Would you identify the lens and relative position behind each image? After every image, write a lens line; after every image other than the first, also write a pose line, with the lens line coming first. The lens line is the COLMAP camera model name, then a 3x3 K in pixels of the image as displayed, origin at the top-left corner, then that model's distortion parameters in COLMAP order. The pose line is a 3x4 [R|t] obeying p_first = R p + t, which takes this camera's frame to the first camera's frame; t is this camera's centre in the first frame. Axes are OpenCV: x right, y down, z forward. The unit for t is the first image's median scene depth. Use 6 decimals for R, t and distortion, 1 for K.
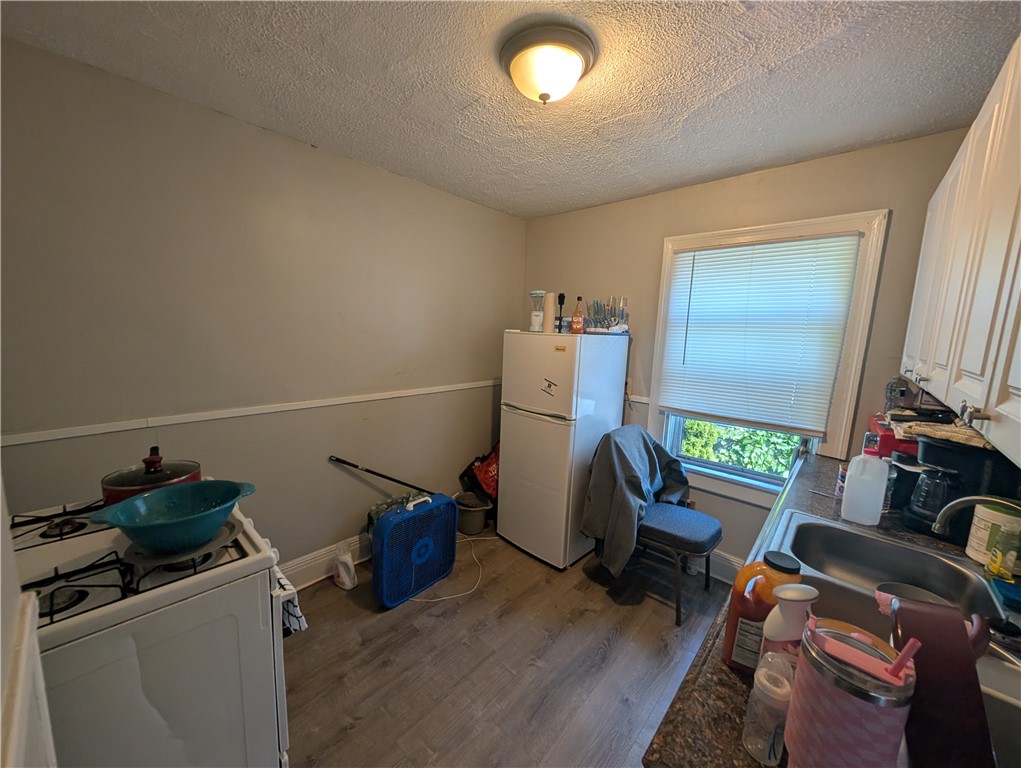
lens RADIAL K [[384.1, 0, 510.0], [0, 384.1, 385.1], [0, 0, 1]] dist [0.001121, 0.000050]
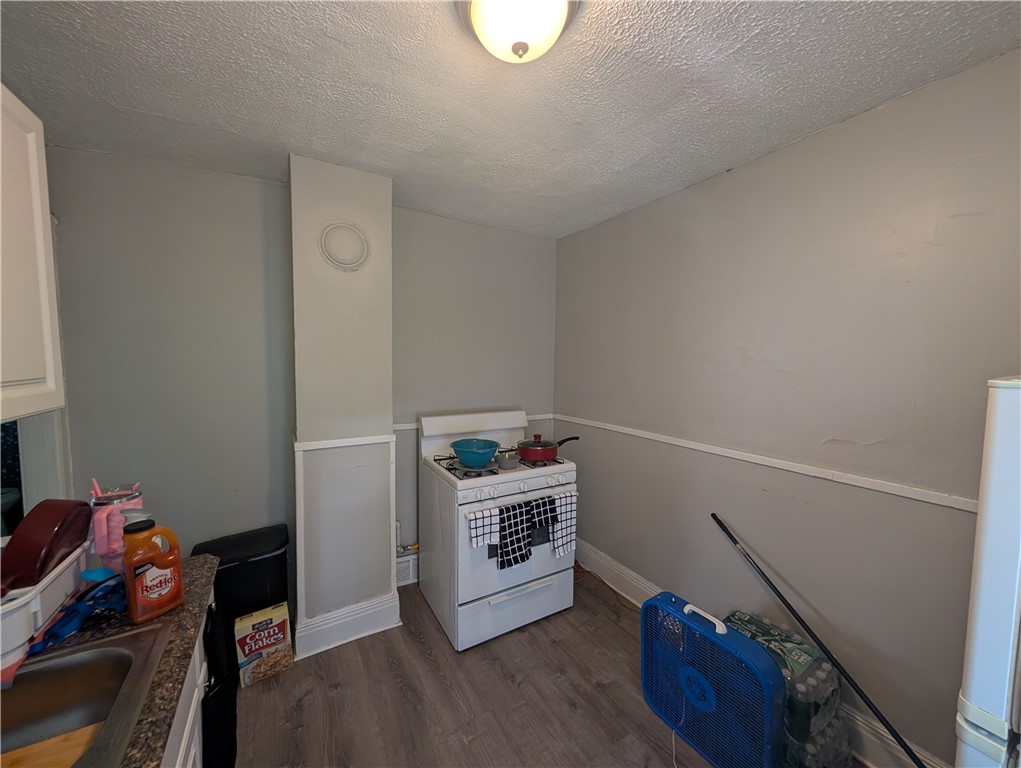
lens RADIAL K [[384.1, 0, 510.7], [0, 384.1, 385.7], [0, 0, 1]] dist [0.001121, 0.000050]
pose [[-0.301983, 0.018998, -0.953124, 0.621148], [-0.148552, 0.986650, 0.066733, -0.109218], [0.941668, 0.161741, -0.295129, 0.992622]]
